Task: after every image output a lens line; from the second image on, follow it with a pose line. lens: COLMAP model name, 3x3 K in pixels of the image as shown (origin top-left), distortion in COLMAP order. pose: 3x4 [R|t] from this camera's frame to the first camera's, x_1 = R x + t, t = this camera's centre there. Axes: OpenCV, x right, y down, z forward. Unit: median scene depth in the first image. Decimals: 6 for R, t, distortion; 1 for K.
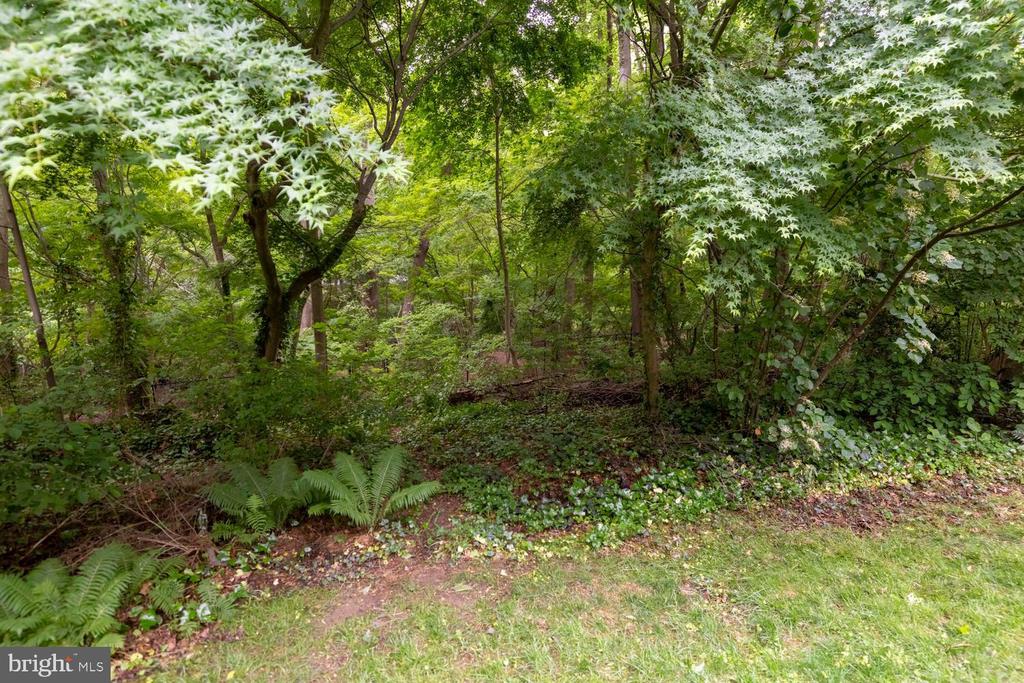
lens RADIAL K [[582.0, 0, 508.4], [0, 582.0, 329.0], [0, 0, 1]] dist [0.002706, 0.002213]
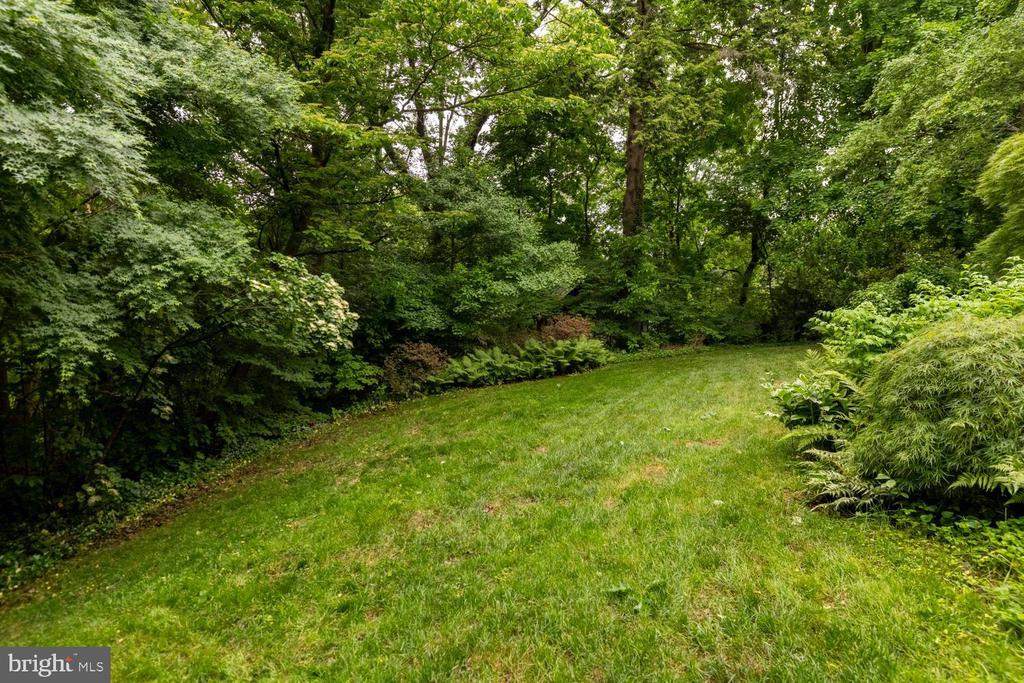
lens RADIAL K [[582.0, 0, 508.4], [0, 582.0, 329.0], [0, 0, 1]] dist [0.002706, 0.002213]
pose [[0.344202, -0.071606, 0.936161, -0.538362], [0.225046, 0.974314, -0.008220, 0.038564], [-0.911526, 0.213508, 0.351476, -0.572581]]
